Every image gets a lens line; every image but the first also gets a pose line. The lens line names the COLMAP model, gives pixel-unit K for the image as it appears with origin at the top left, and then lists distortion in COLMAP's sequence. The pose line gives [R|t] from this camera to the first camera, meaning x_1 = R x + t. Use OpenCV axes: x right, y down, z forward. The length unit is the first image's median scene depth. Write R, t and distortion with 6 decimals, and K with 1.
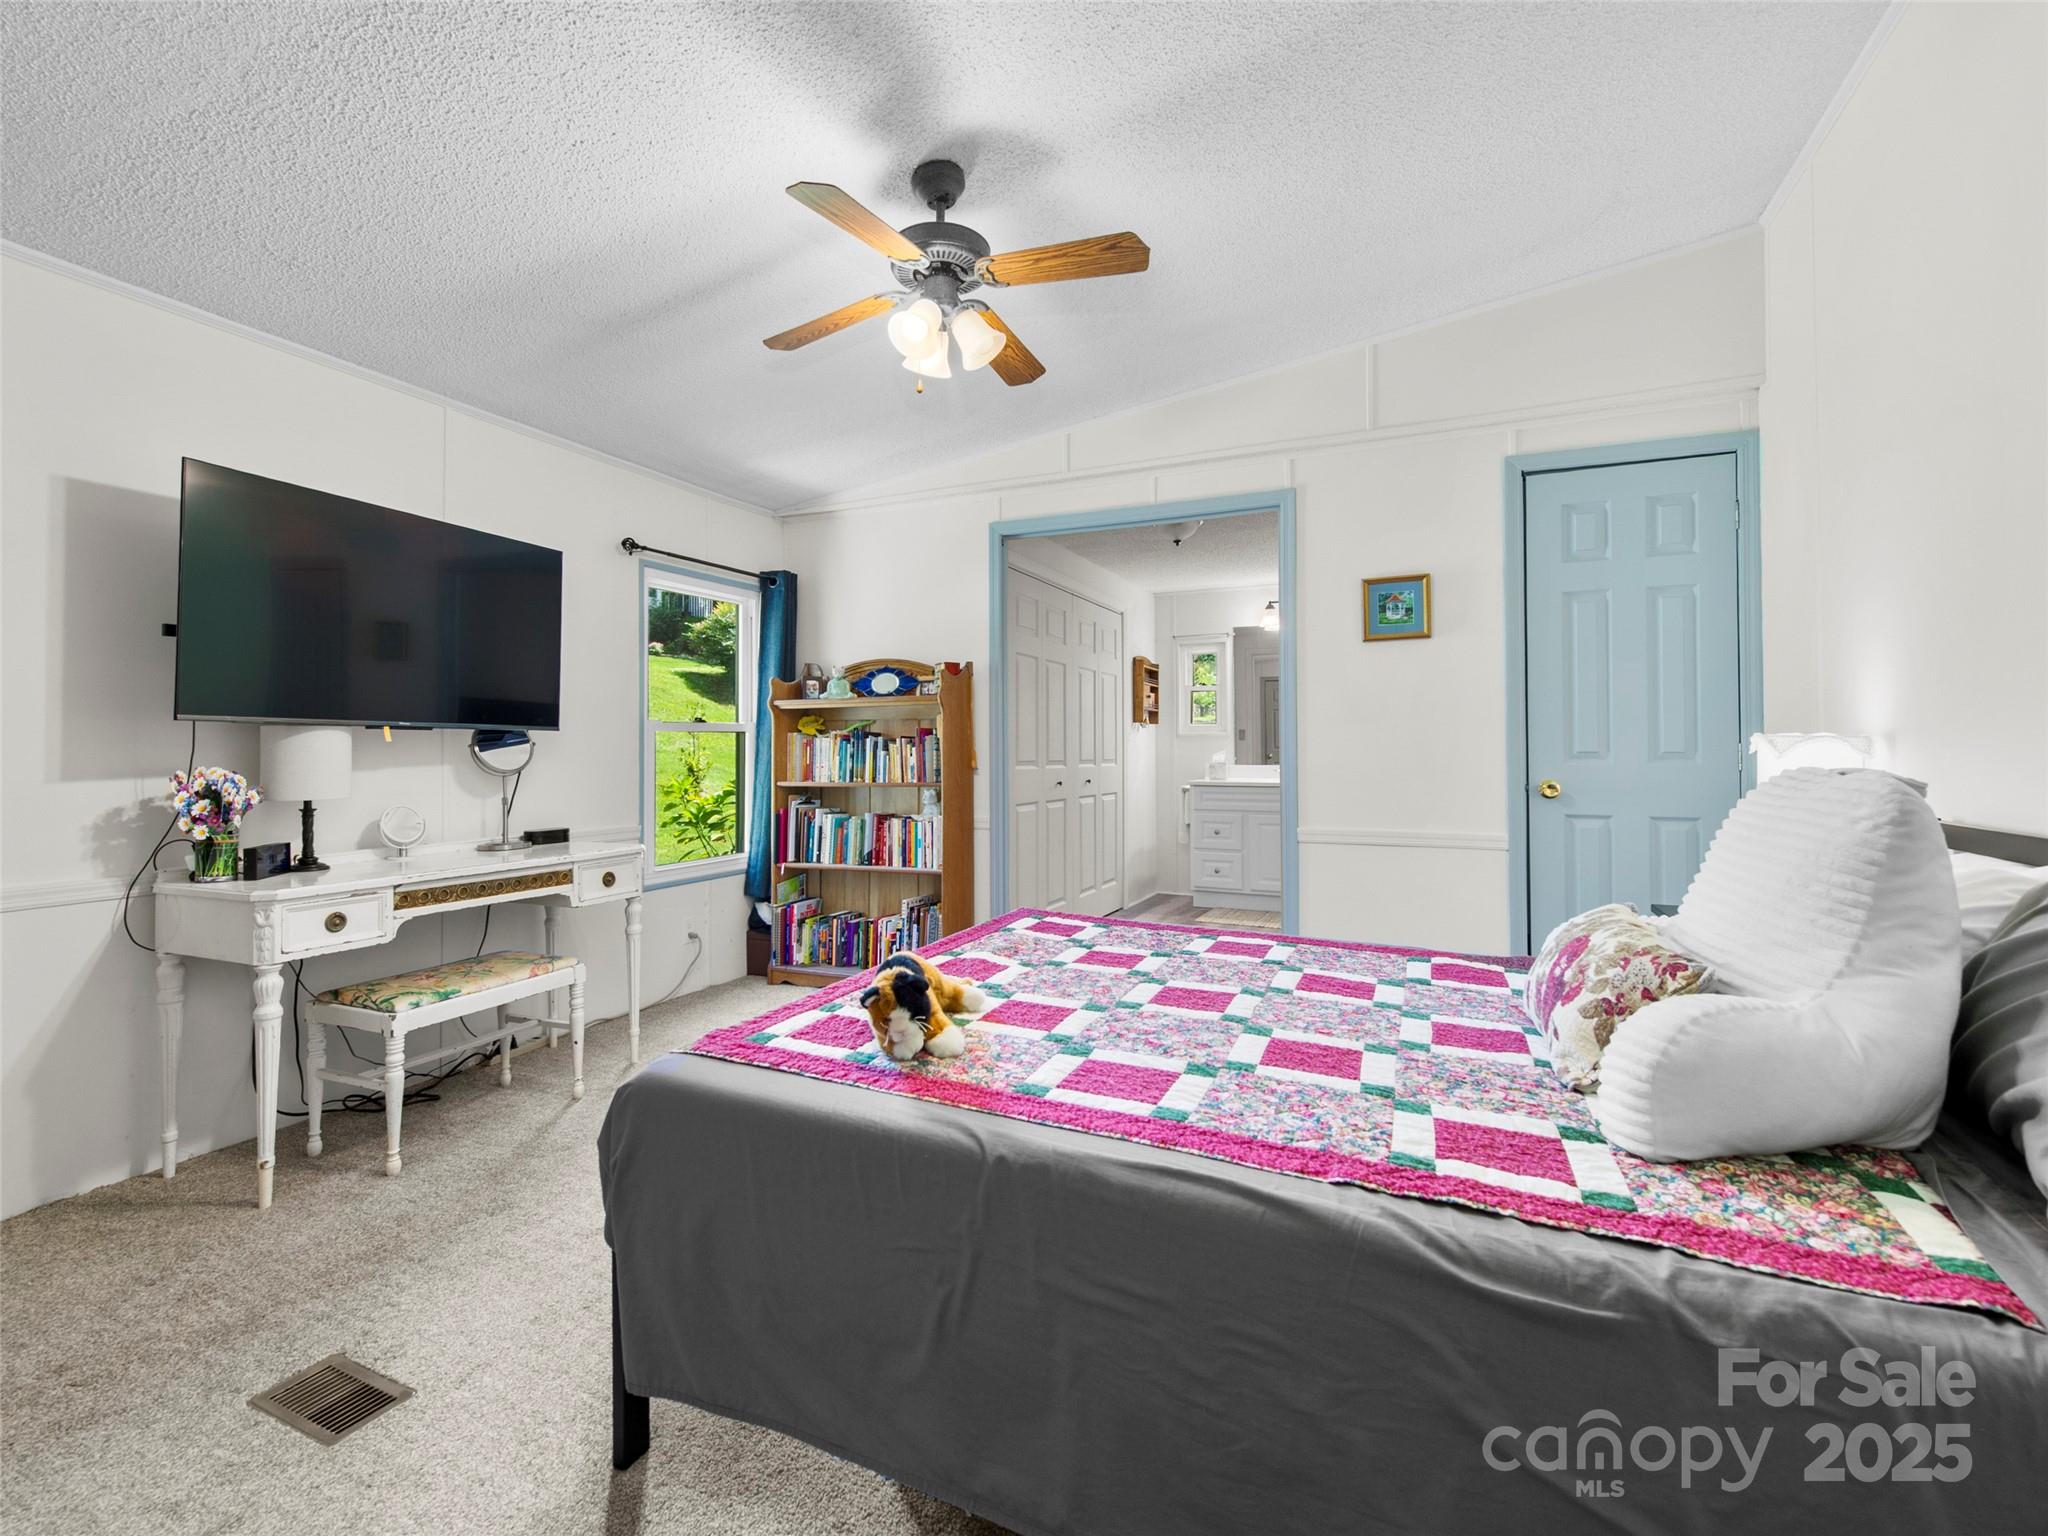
lens RADIAL K [[926.4, 0, 1016.5], [0, 926.4, 735.9], [0, 0, 1]] dist [0.019194, -0.008761]
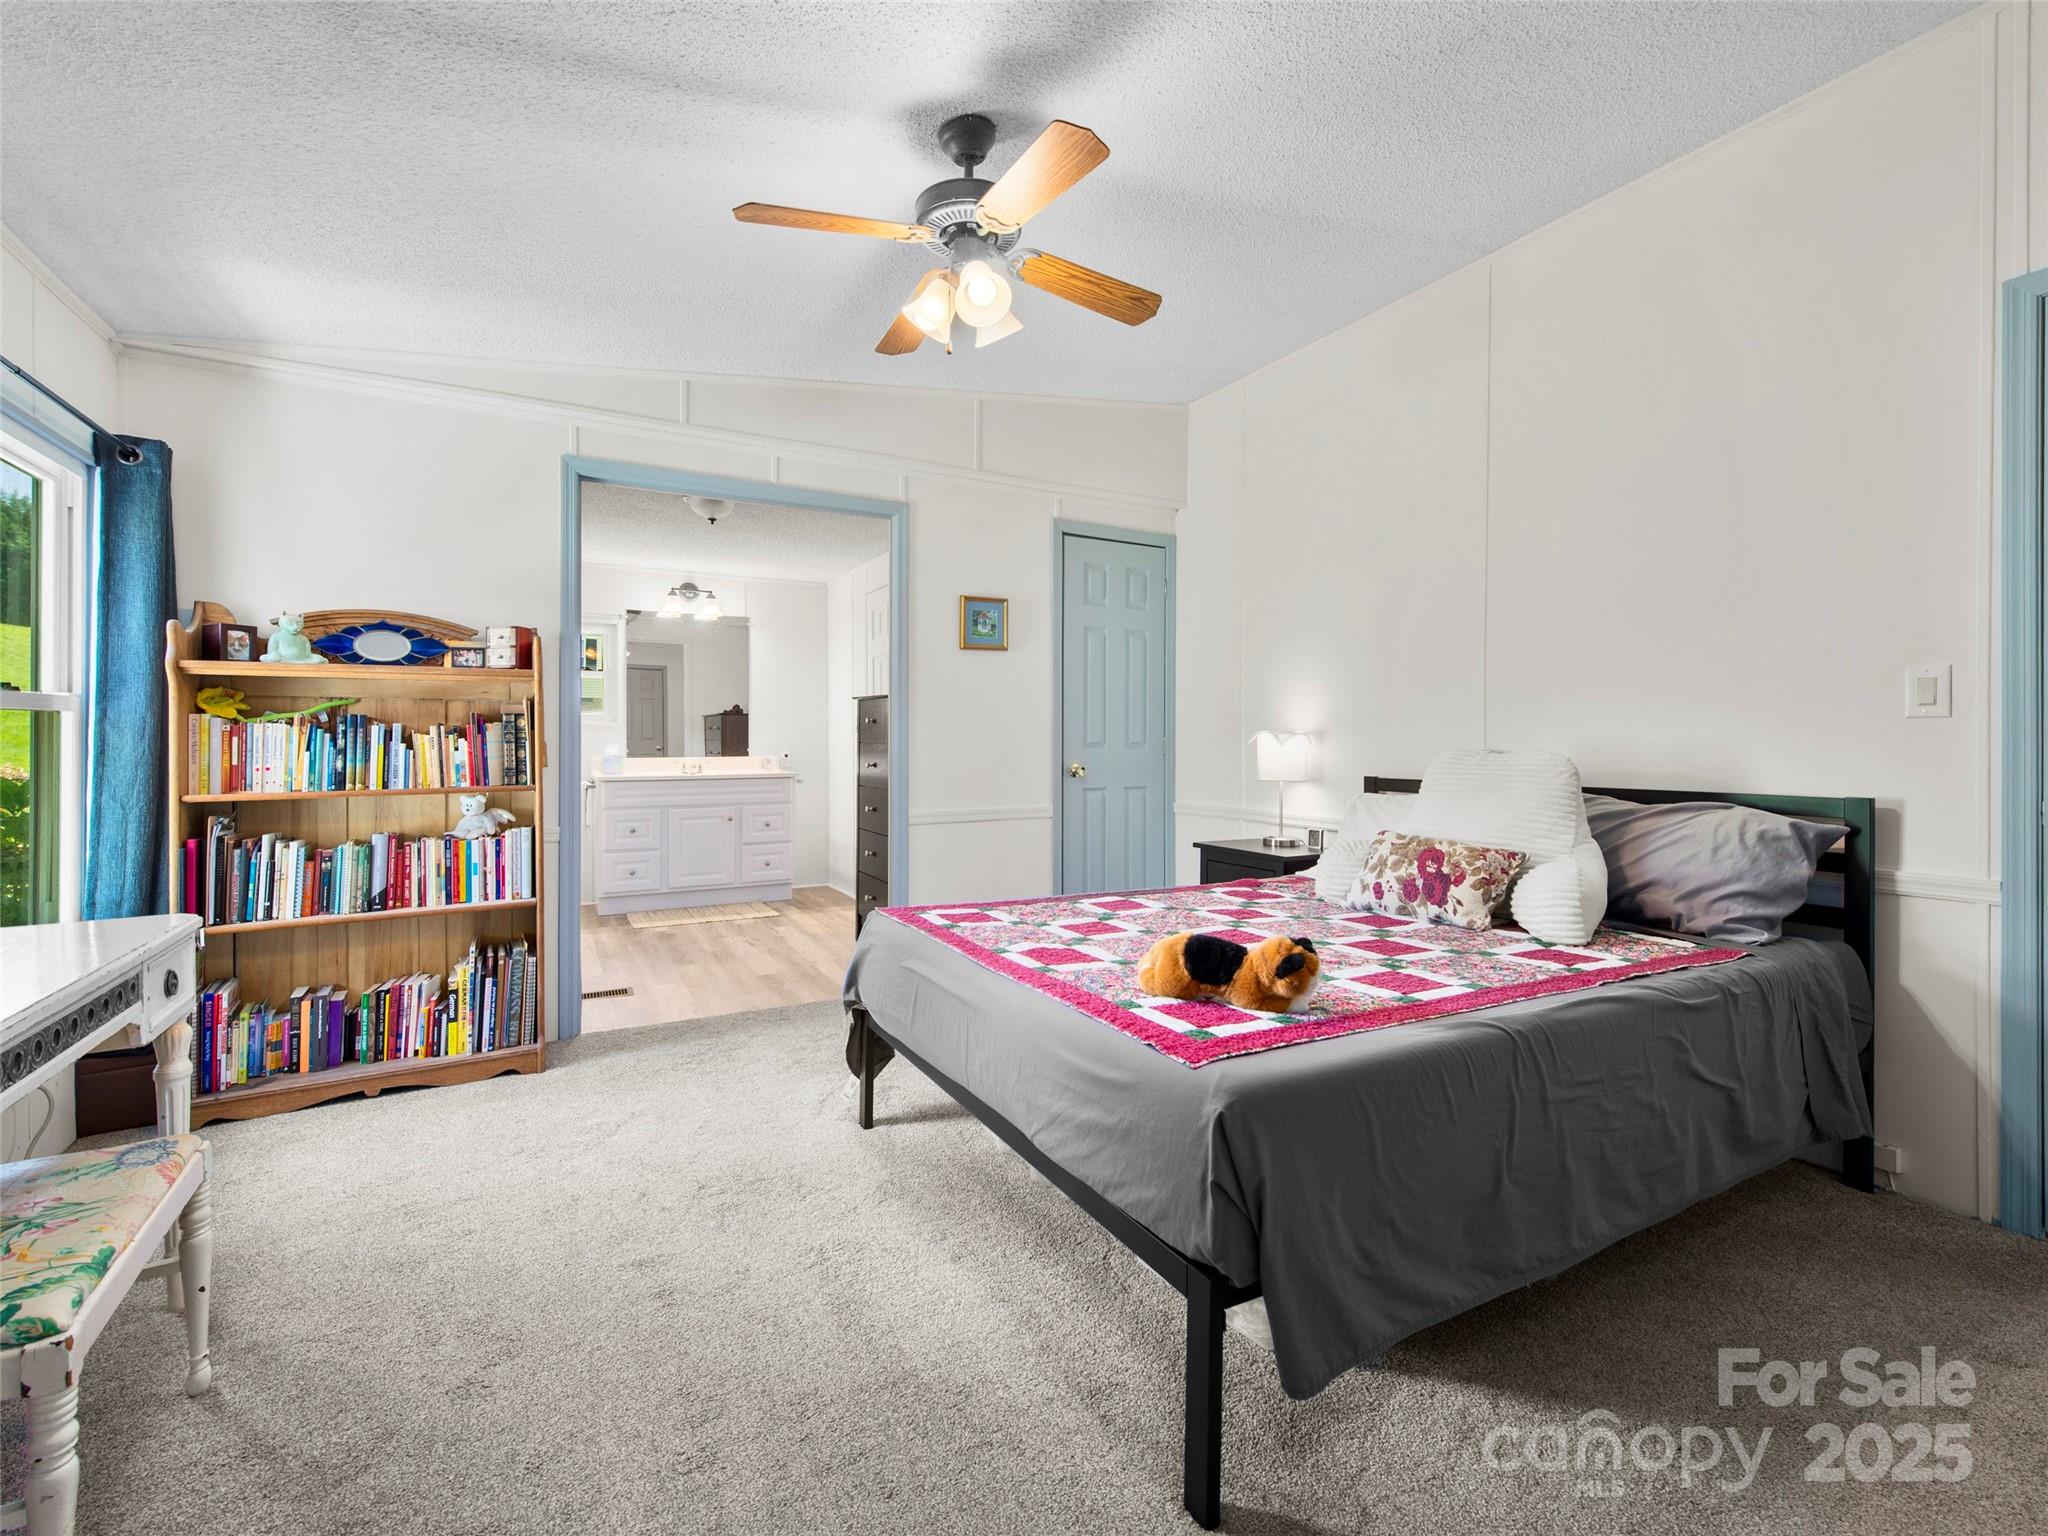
lens RADIAL K [[916.2, 0, 1024.2], [0, 916.2, 741.7], [0, 0, 1]] dist [0.004693, 0.000606]
pose [[0.588544, -0.000715, 0.808465, -0.426517], [-0.011200, 0.999896, 0.009038, 0.003370], [-0.808387, -0.014374, 0.588475, 0.213920]]
